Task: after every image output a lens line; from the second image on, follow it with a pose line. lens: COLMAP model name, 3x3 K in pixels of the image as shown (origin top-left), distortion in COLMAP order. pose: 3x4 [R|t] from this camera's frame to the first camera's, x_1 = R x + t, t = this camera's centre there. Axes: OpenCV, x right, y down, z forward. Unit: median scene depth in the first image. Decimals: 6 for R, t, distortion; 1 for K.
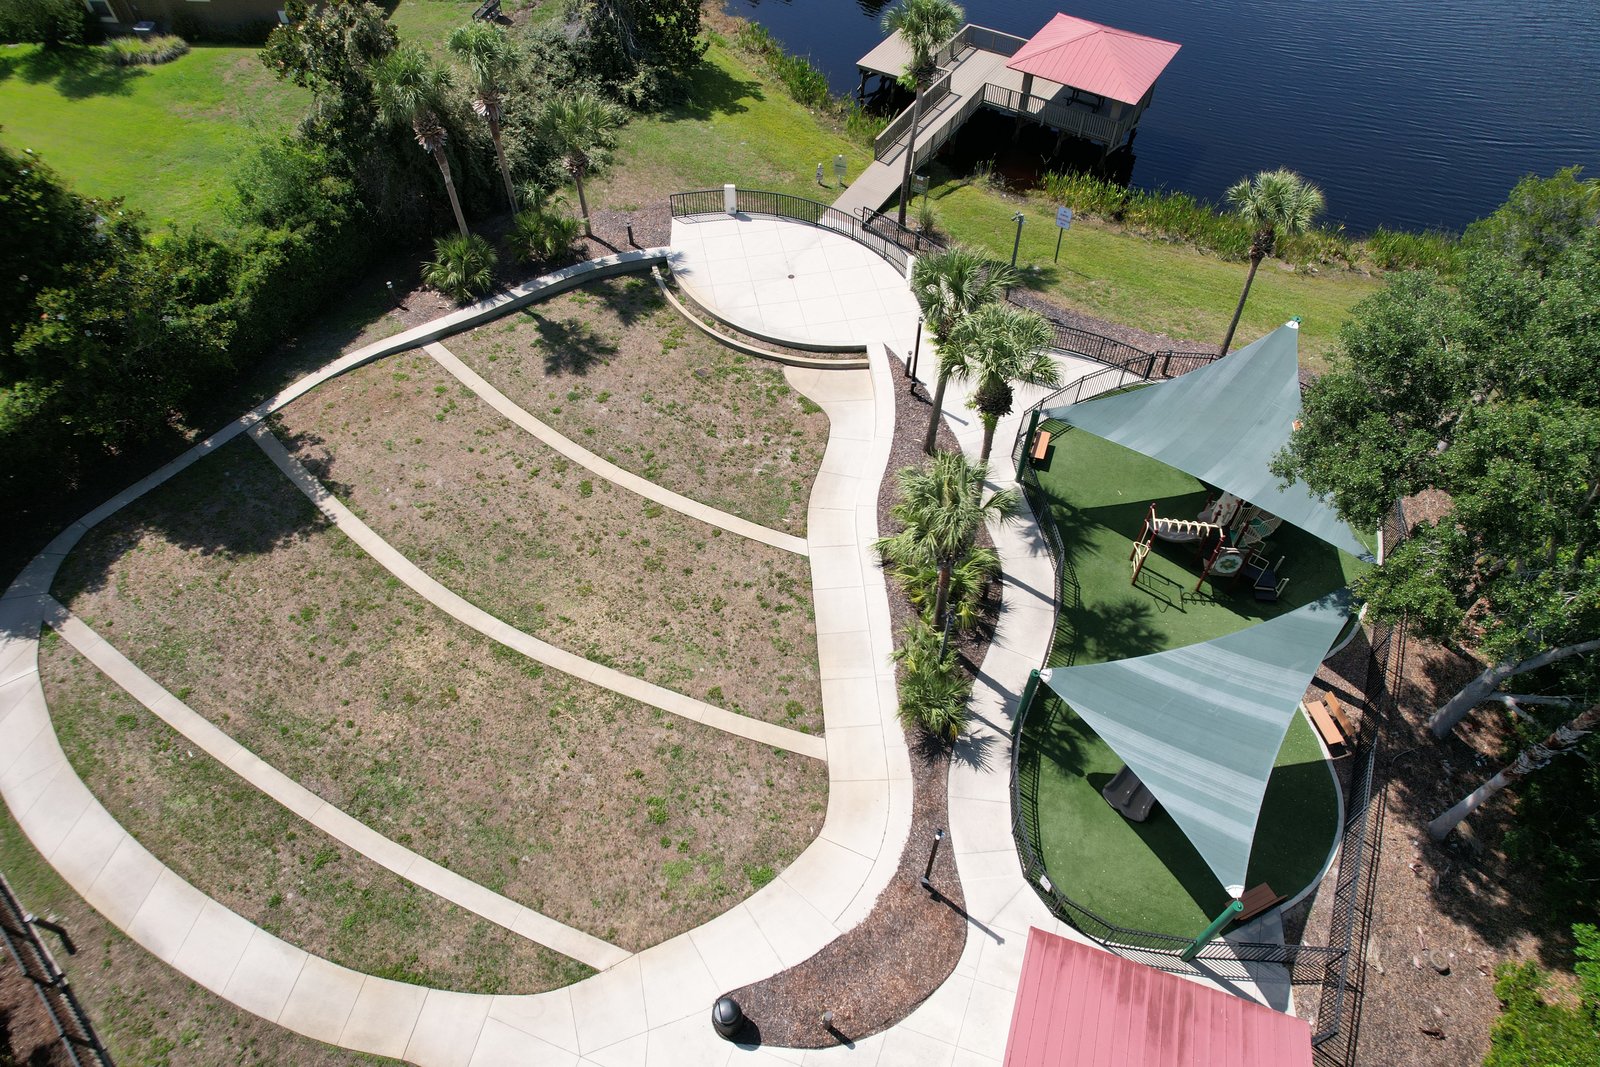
lens RADIAL K [[1033.7, 0, 802.5], [0, 1033.7, 529.9], [0, 0, 1]] dist [-0.044819, -0.000533]
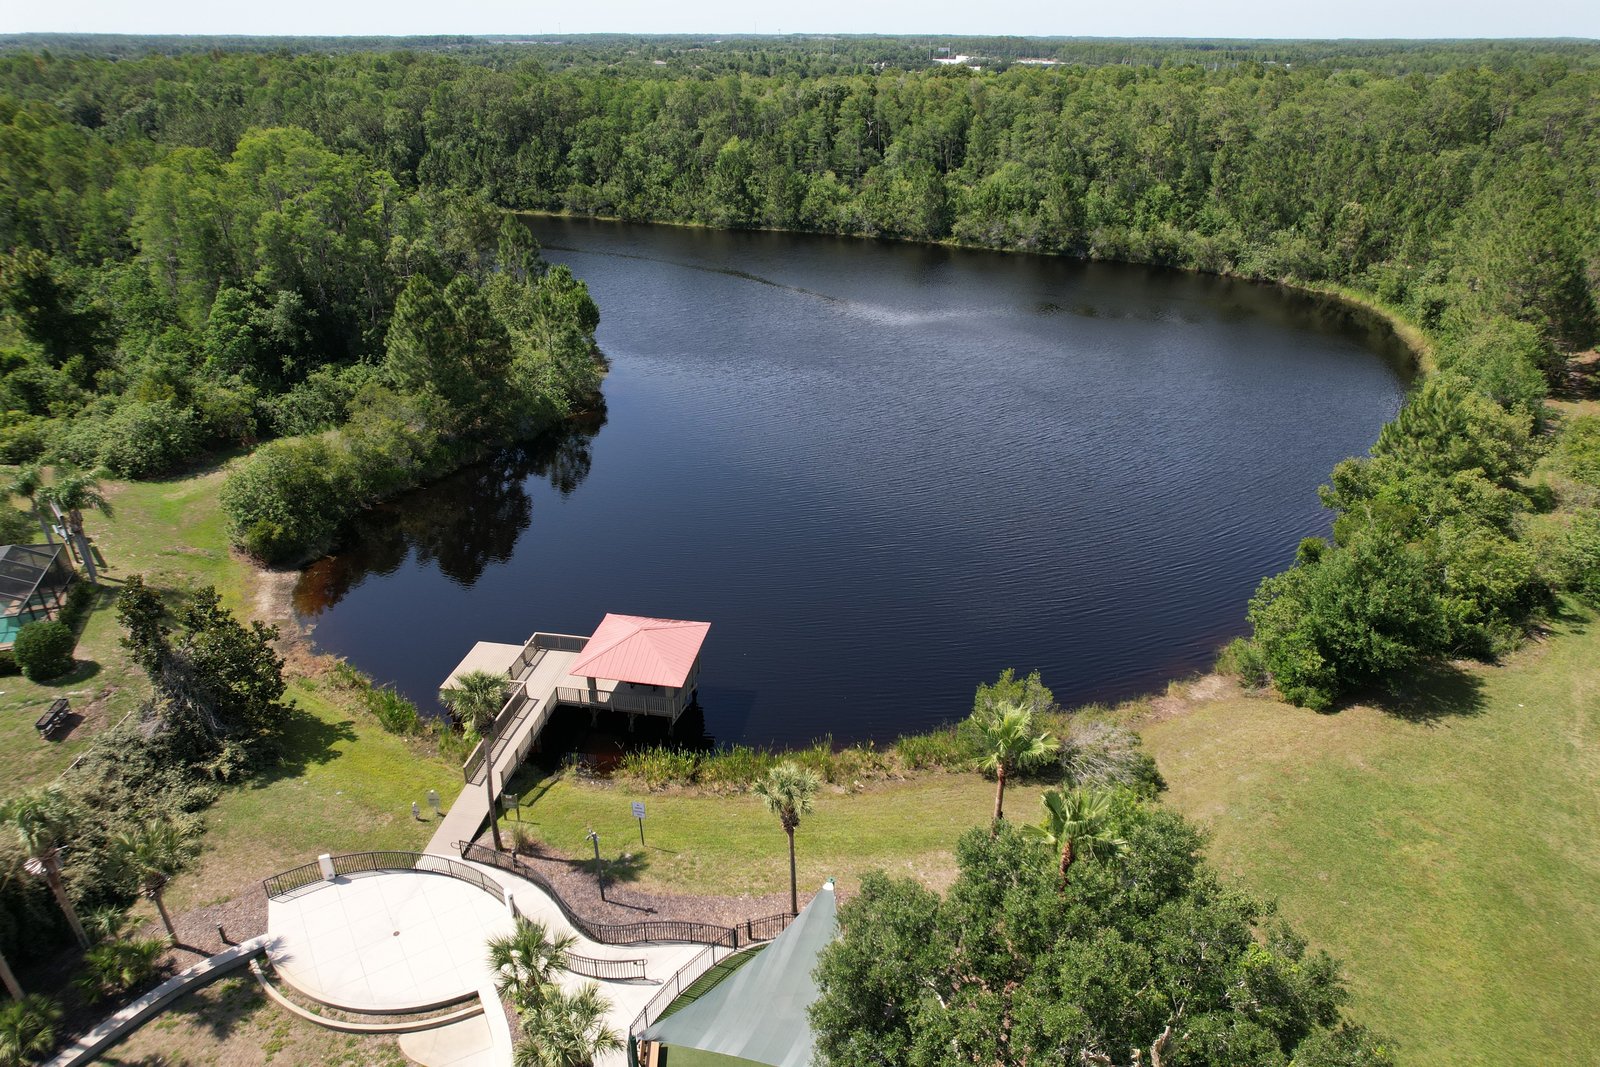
lens RADIAL K [[1022.8, 0, 802.1], [0, 1022.8, 539.3], [0, 0, 1]] dist [-0.076247, 0.076039]
pose [[0.925455, -0.167581, 0.339778, 0.089007], [0.292507, 0.886031, -0.359707, -0.111005], [-0.240774, 0.432280, 0.869001, -0.157271]]
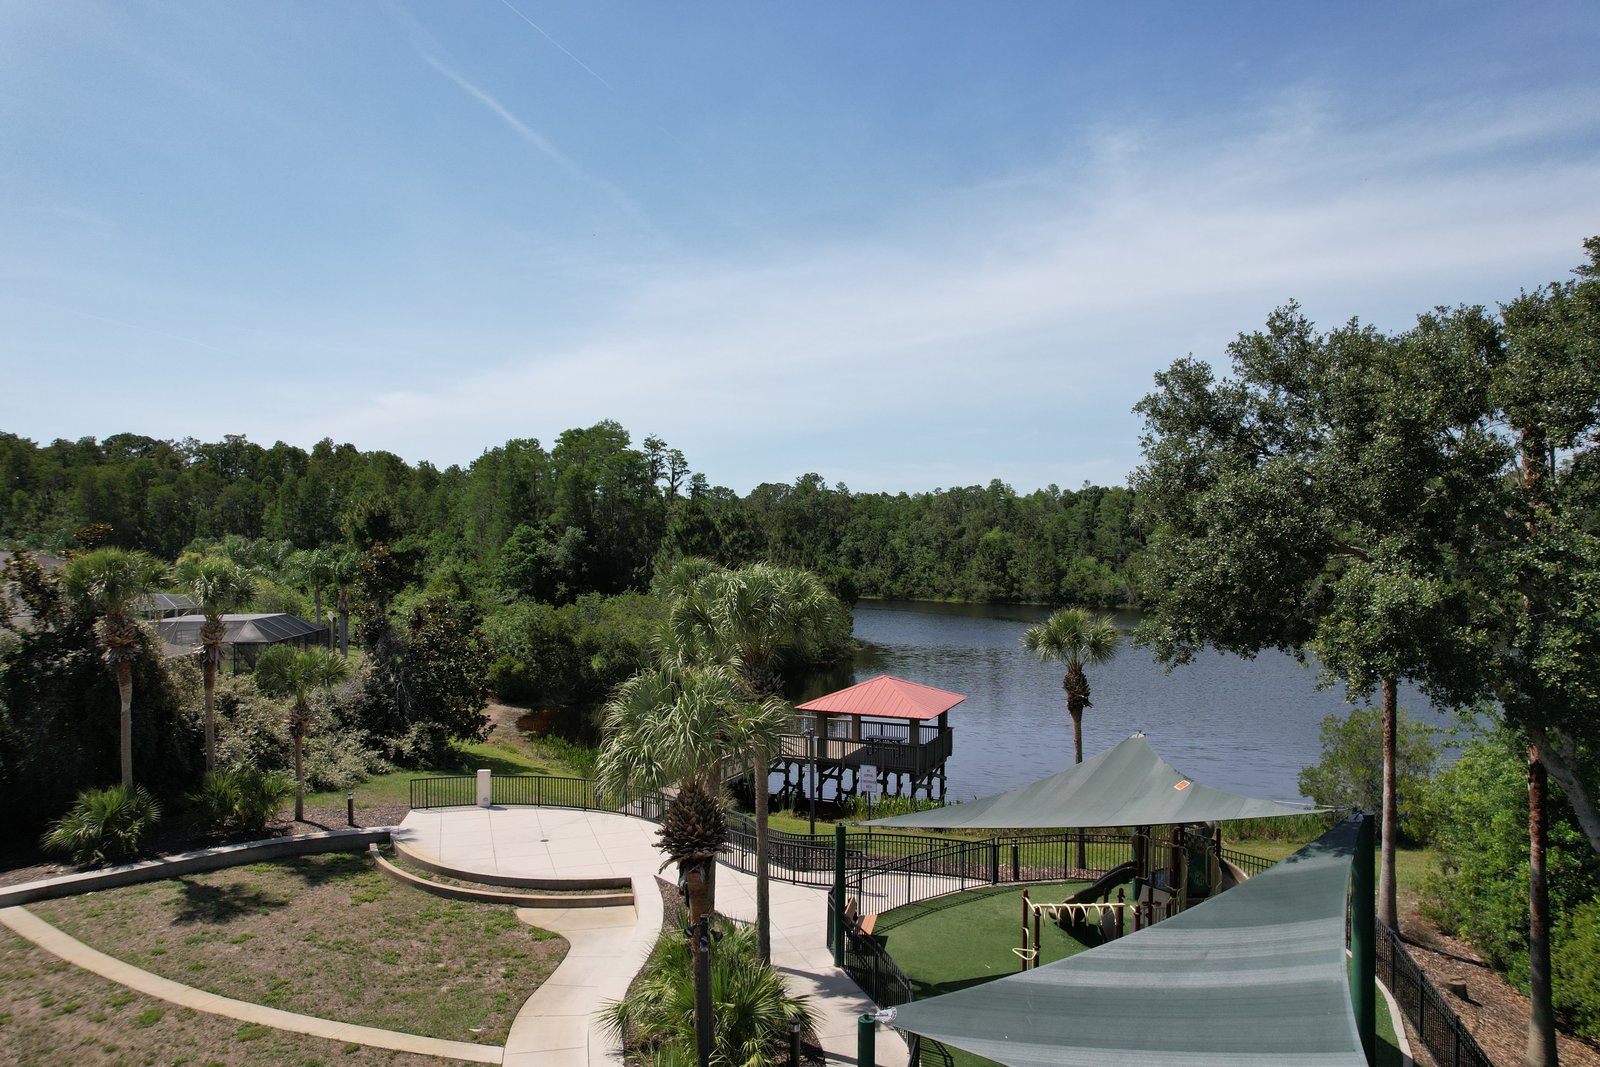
lens RADIAL K [[1022.8, 0, 802.1], [0, 1022.8, 539.3], [0, 0, 1]] dist [-0.076247, 0.076039]
pose [[0.989806, 0.005256, 0.142328, 0.073068], [0.107945, 0.624229, -0.773748, 0.237051], [-0.092912, 0.781223, 0.617298, 0.305335]]
